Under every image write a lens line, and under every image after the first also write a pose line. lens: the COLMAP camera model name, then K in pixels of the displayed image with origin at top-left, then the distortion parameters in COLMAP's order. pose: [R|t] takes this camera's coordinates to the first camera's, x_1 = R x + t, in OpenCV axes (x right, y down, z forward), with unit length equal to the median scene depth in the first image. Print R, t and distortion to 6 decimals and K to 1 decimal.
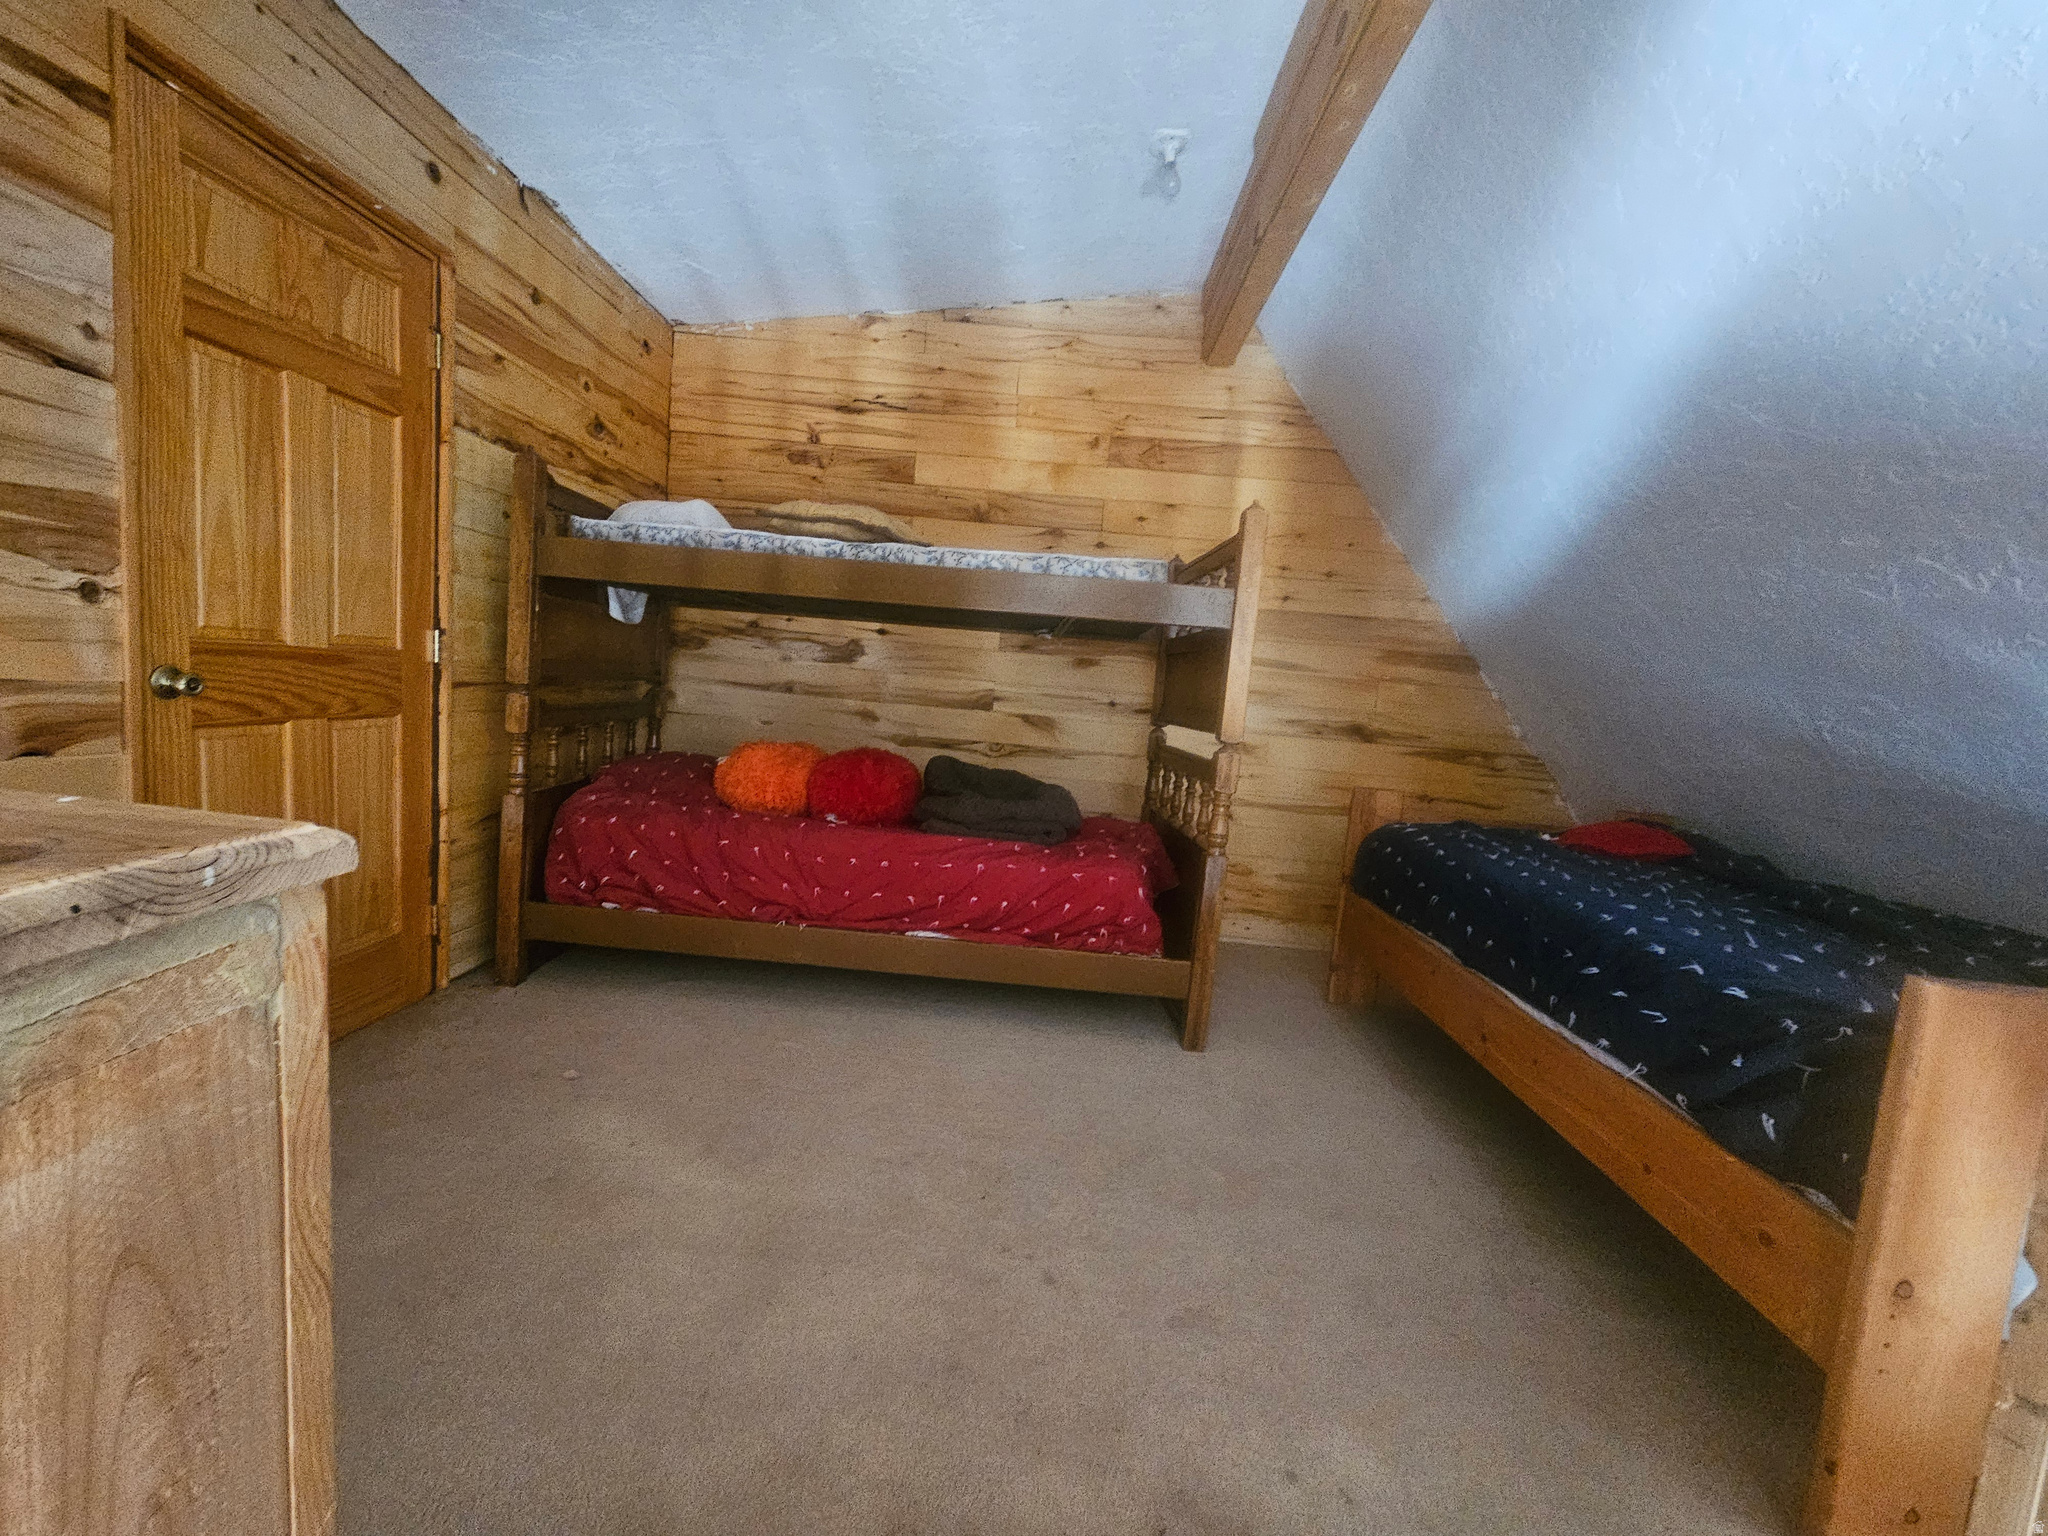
lens RADIAL K [[843.6, 0, 1018.5], [0, 843.6, 769.3], [0, 0, 1]] dist [0.004217, -0.000420]
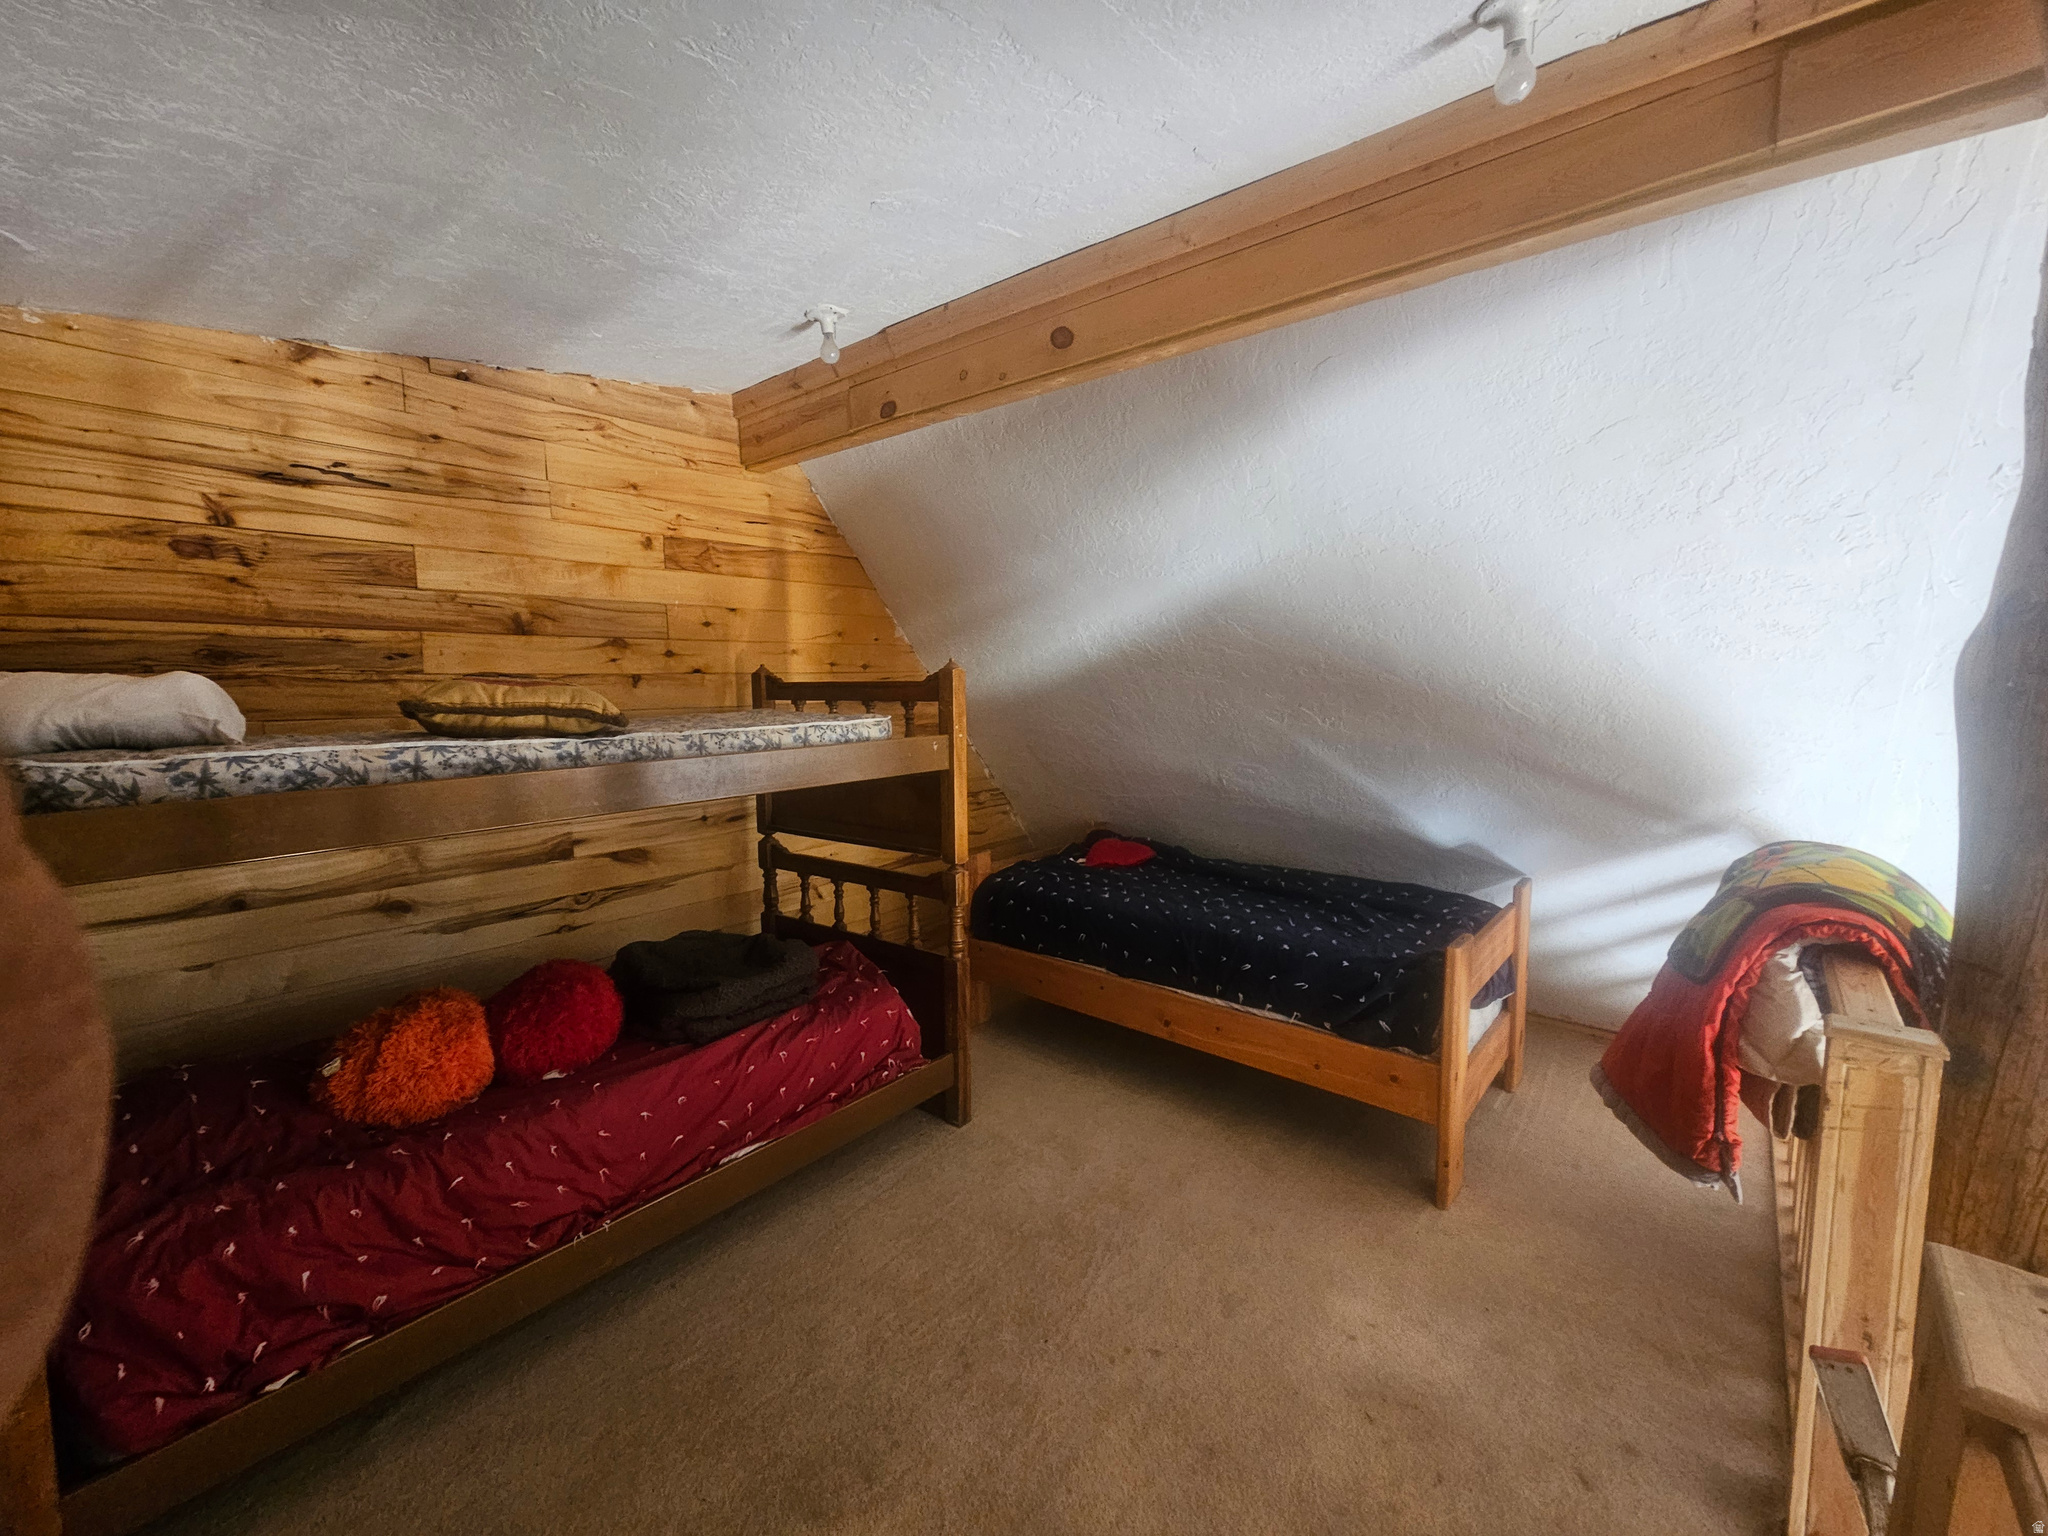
lens RADIAL K [[843.6, 0, 1014.2], [0, 843.6, 764.2], [0, 0, 1]] dist [0.004217, -0.000420]
pose [[0.610849, -0.171942, 0.772852, -0.410147], [0.137796, 0.984325, 0.110078, -0.199764], [-0.779664, 0.039255, 0.624966, 0.139921]]
